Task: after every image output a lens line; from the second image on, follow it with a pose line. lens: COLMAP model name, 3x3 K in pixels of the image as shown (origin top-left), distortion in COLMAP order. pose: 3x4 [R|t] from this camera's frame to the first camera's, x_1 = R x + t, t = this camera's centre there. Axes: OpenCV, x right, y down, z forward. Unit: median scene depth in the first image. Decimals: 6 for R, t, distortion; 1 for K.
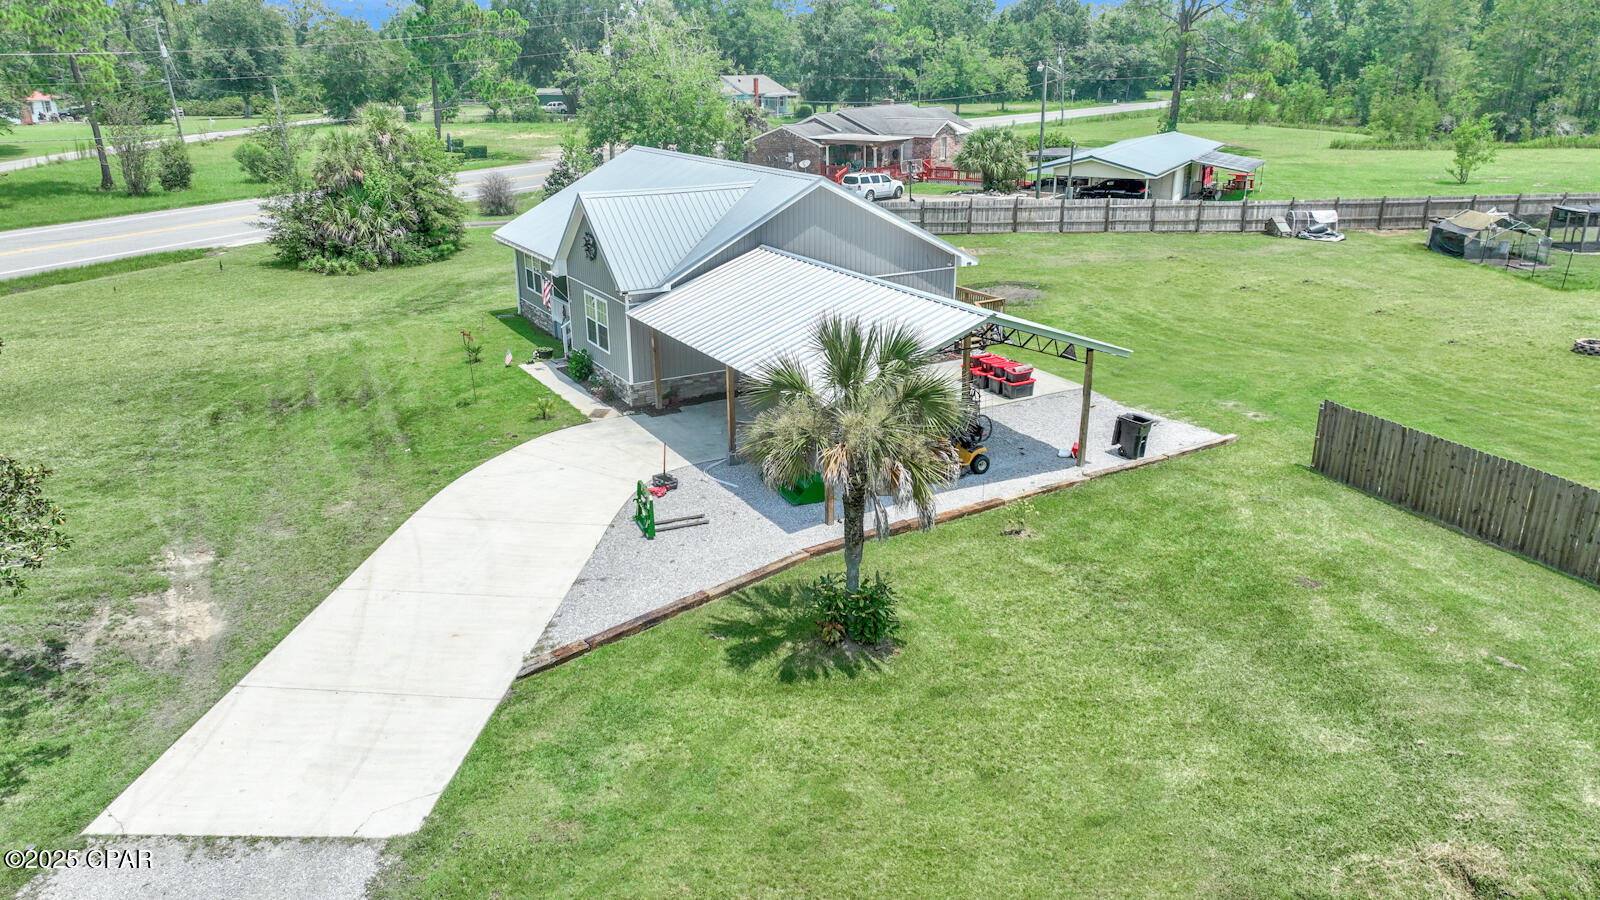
lens RADIAL K [[1116.8, 0, 801.4], [0, 1116.8, 442.4], [0, 0, 1]] dist [0.002416, 0.009349]
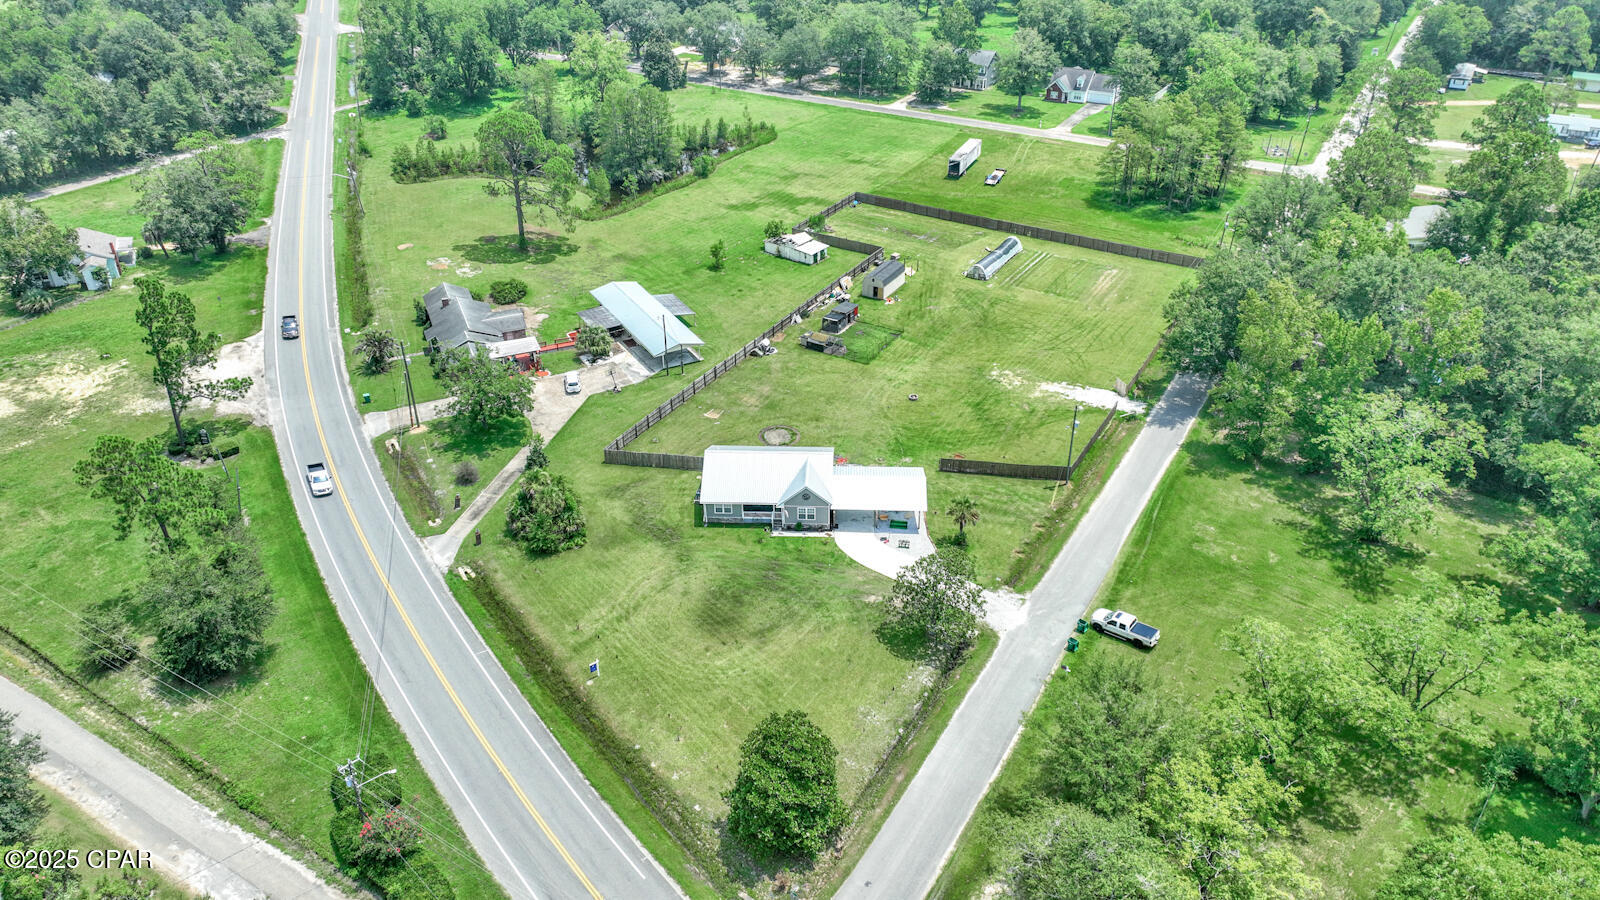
lens RADIAL K [[1116.8, 0, 803.7], [0, 1116.8, 434.7], [0, 0, 1]] dist [0.002416, 0.009349]
pose [[0.534496, -0.430768, 0.727154, -1.487774], [0.279903, 0.902032, 0.328623, -0.840593], [-0.797476, 0.027885, 0.602705, -0.656018]]
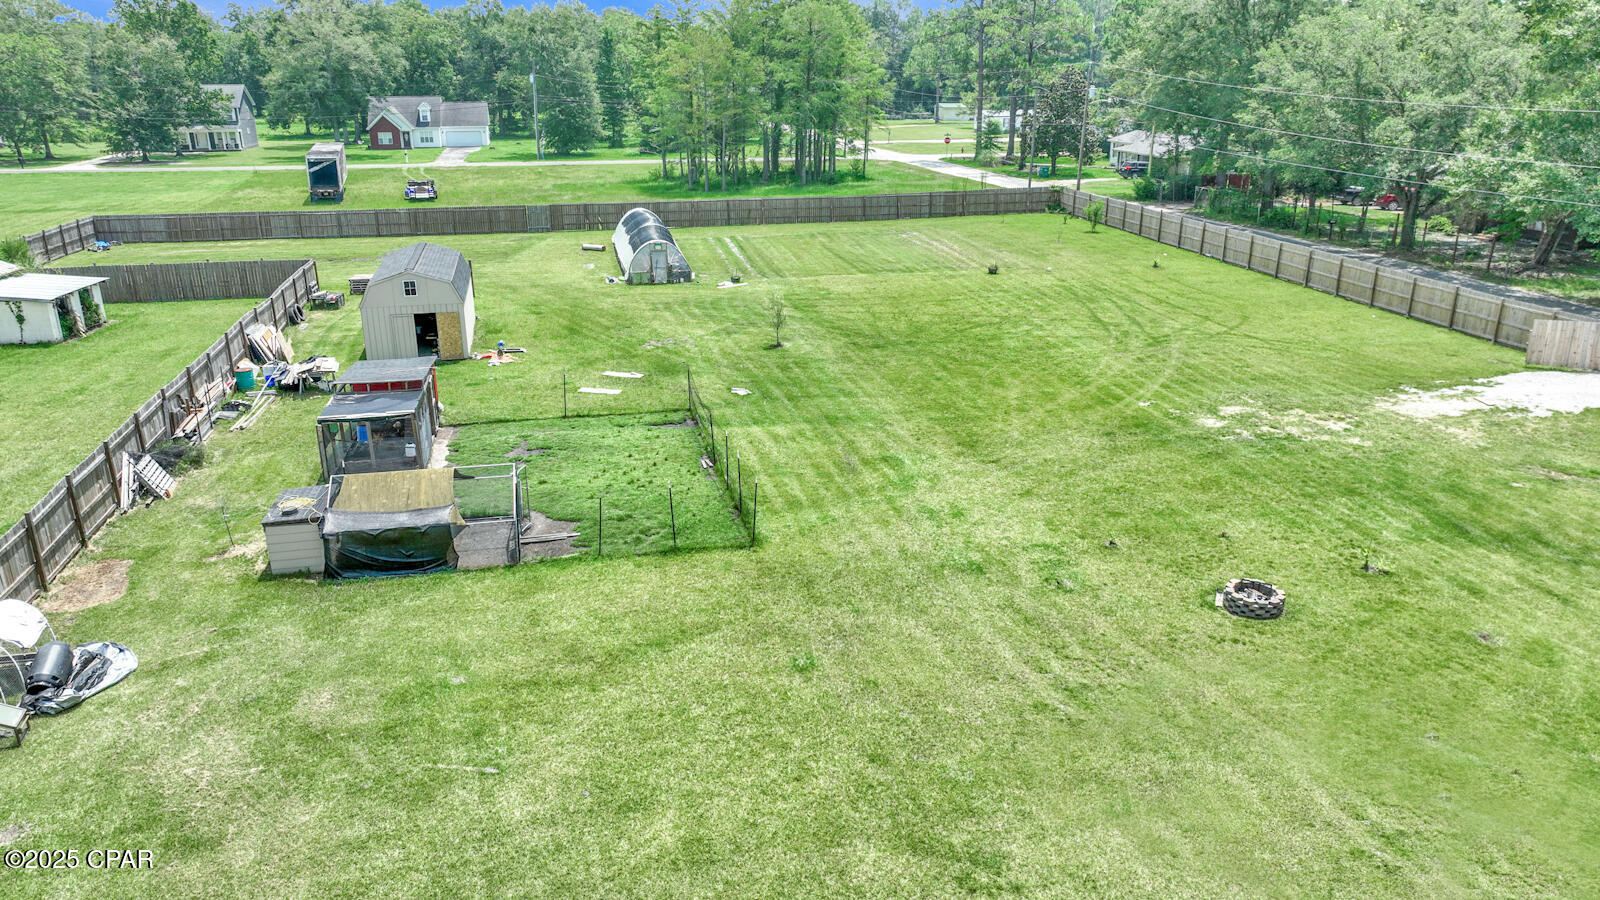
lens RADIAL K [[1116.8, 0, 801.4], [0, 1116.8, 445.5], [0, 0, 1]] dist [0.002416, 0.009349]
pose [[-0.193441, -0.303578, 0.932963, 0.110560], [0.326000, 0.877007, 0.352964, -0.291209], [-0.925367, 0.372424, -0.070682, 0.767477]]
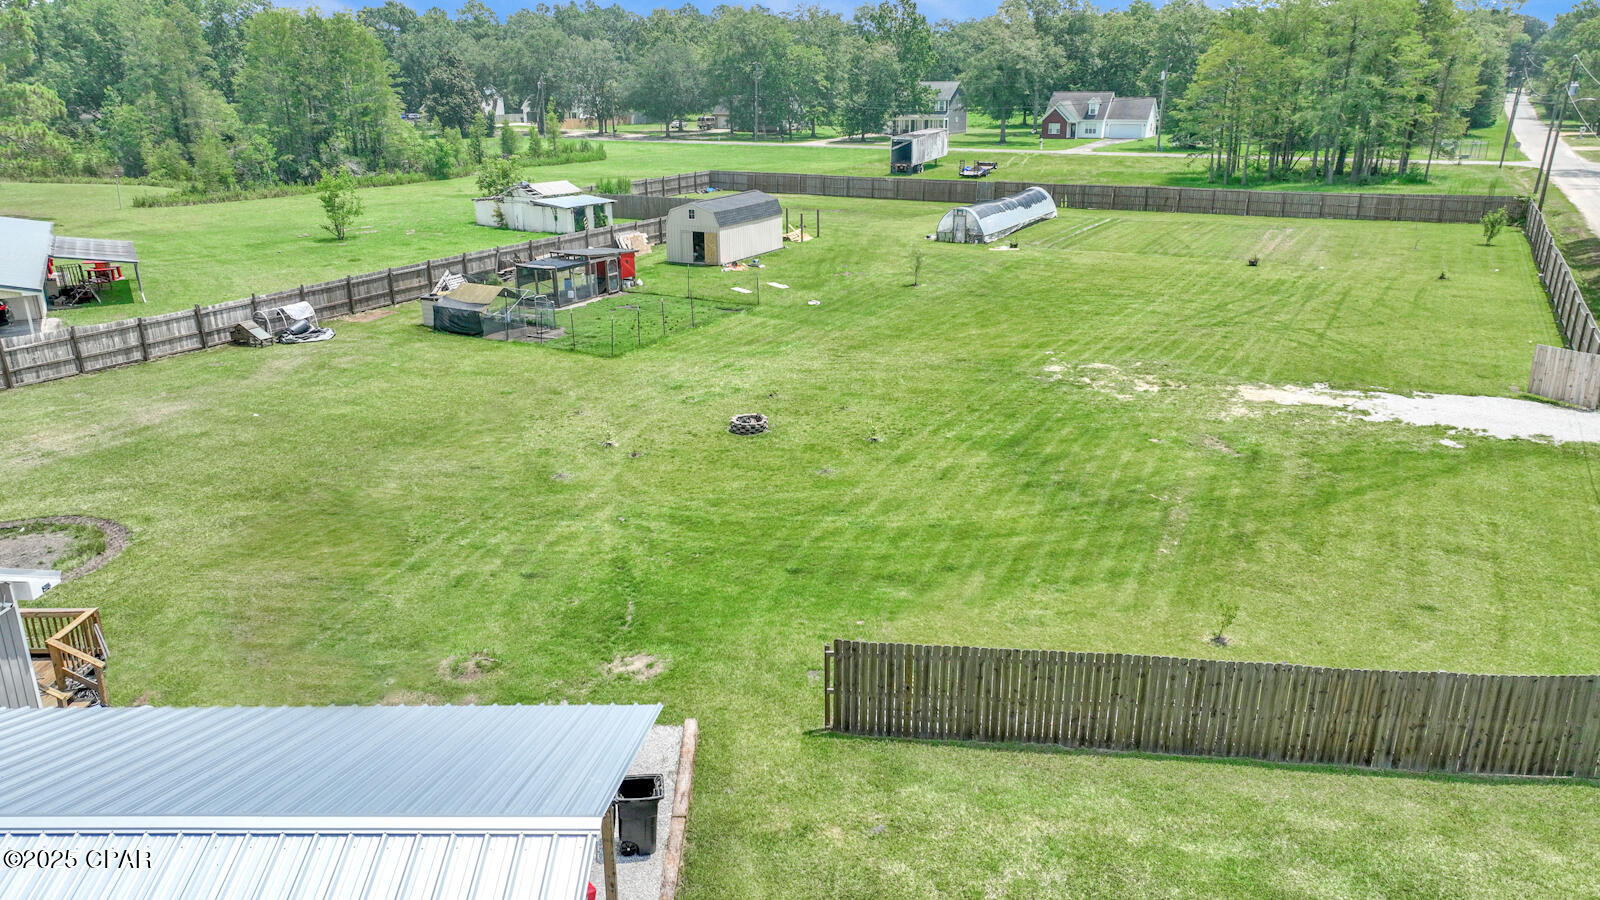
lens RADIAL K [[1116.8, 0, 800.8], [0, 1116.8, 444.3], [0, 0, 1]] dist [0.002416, 0.009349]
pose [[0.506605, -0.267796, 0.819535, -0.040664], [0.286119, 0.948891, 0.133198, -0.111985], [-0.813319, 0.167005, 0.557334, 0.259876]]
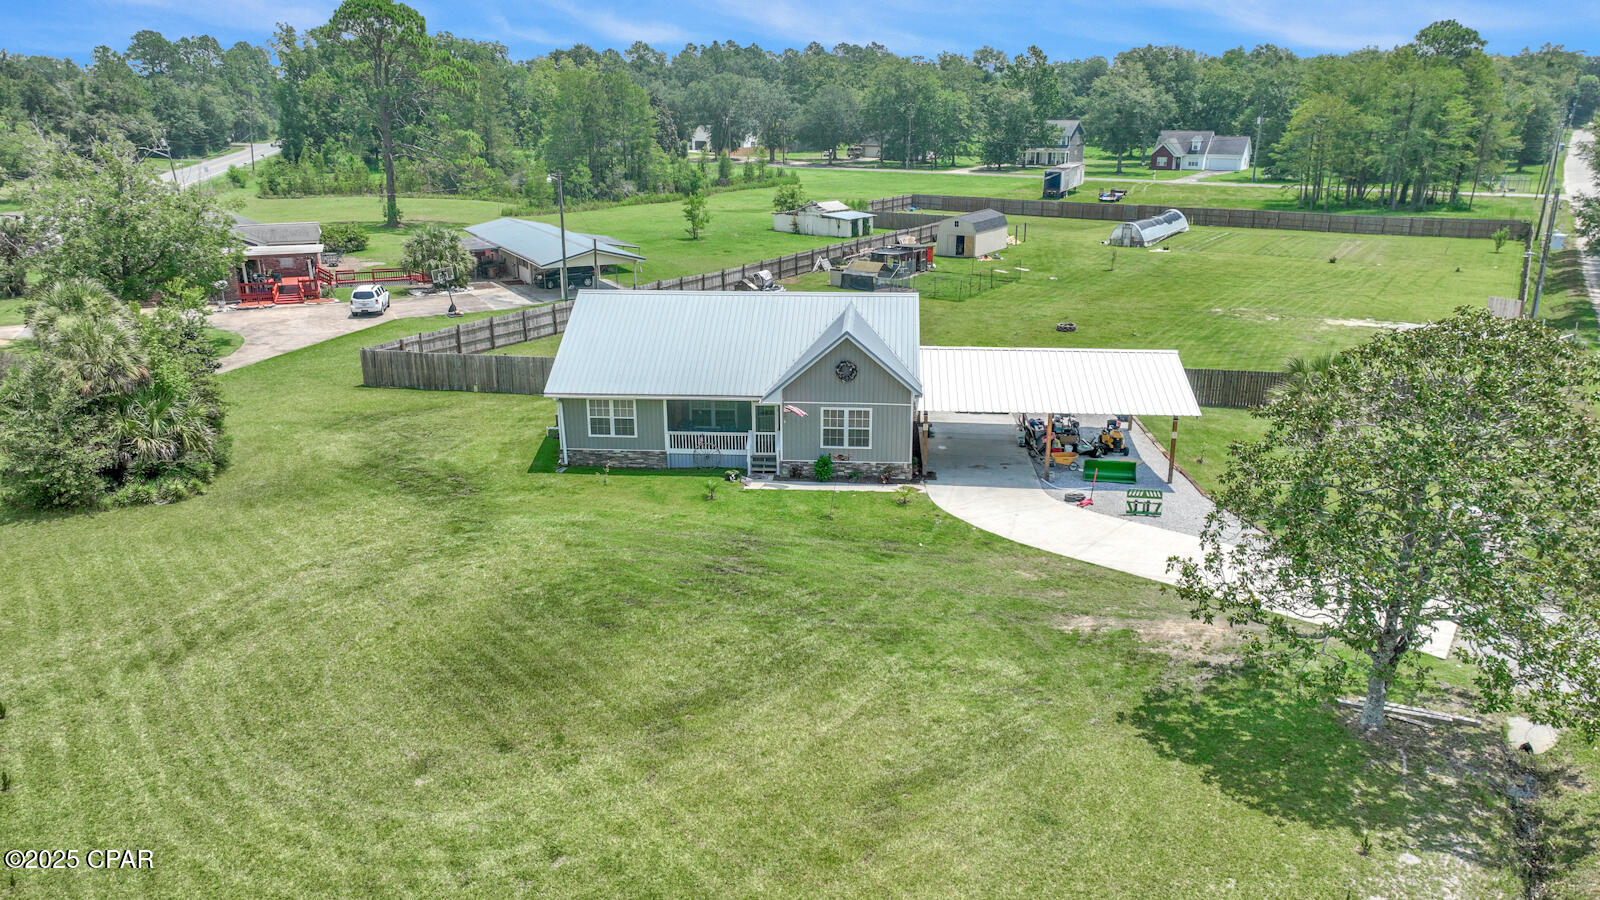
lens RADIAL K [[1116.8, 0, 803.4], [0, 1116.8, 440.0], [0, 0, 1]] dist [0.002416, 0.009349]
pose [[0.557080, -0.237149, 0.795878, -0.665226], [0.268549, 0.958311, 0.097576, -0.125329], [-0.785839, 0.159375, 0.597542, 0.152822]]
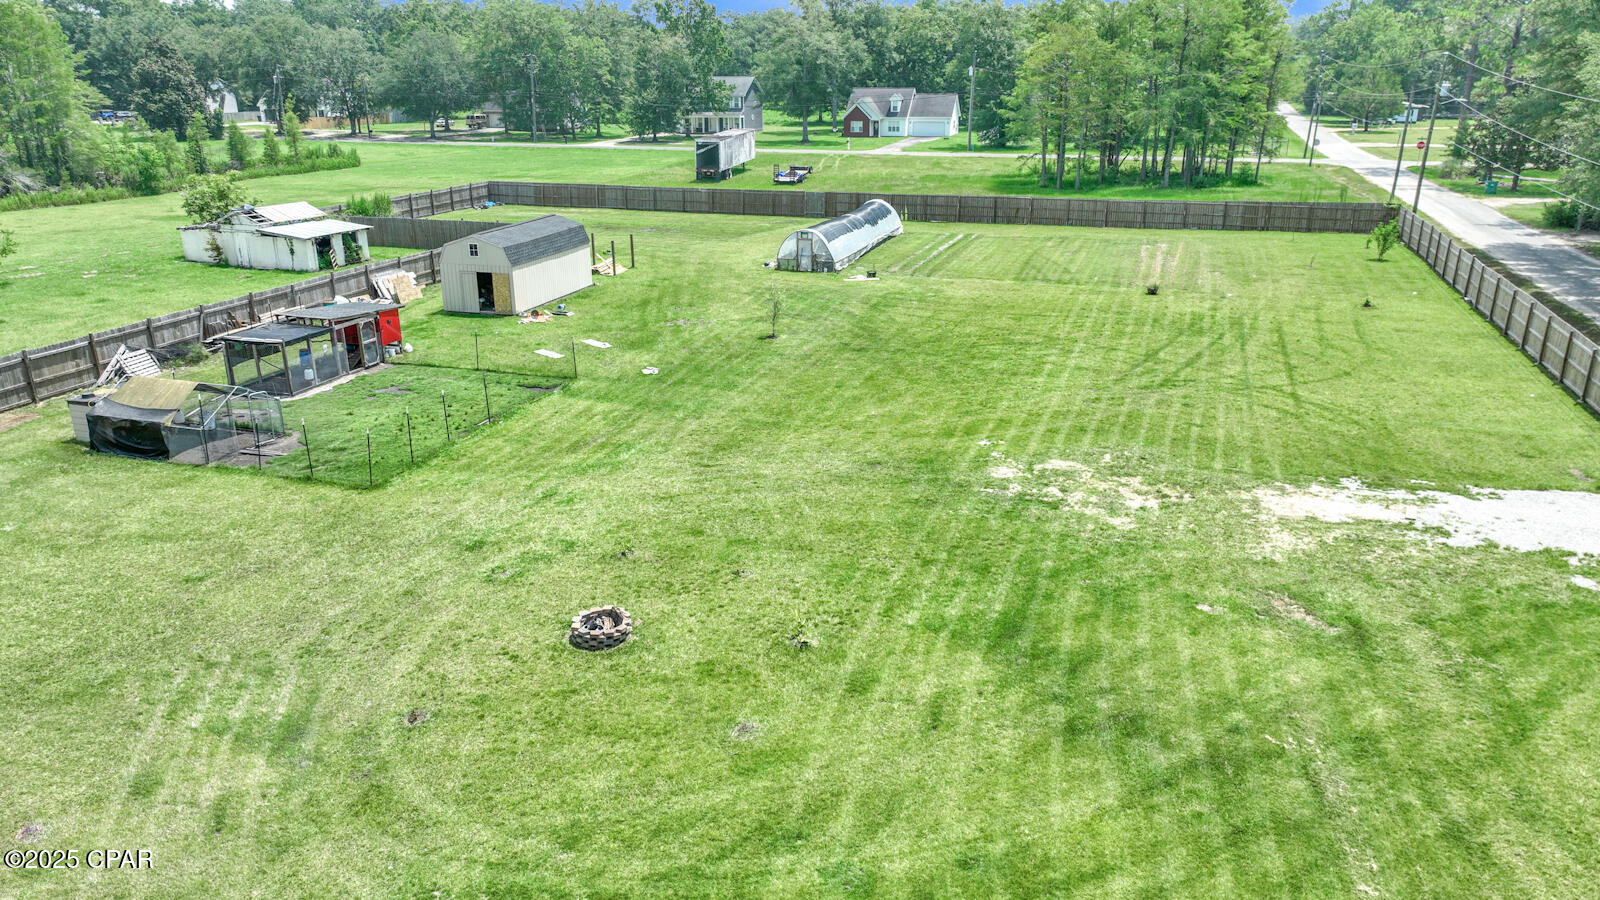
lens RADIAL K [[1116.8, 0, 799.3], [0, 1116.8, 449.5], [0, 0, 1]] dist [0.002416, 0.009349]
pose [[0.333095, -0.299925, 0.893920, 0.140594], [0.310346, 0.930109, 0.196425, -0.159191], [-0.890356, 0.211996, 0.402895, 0.389153]]
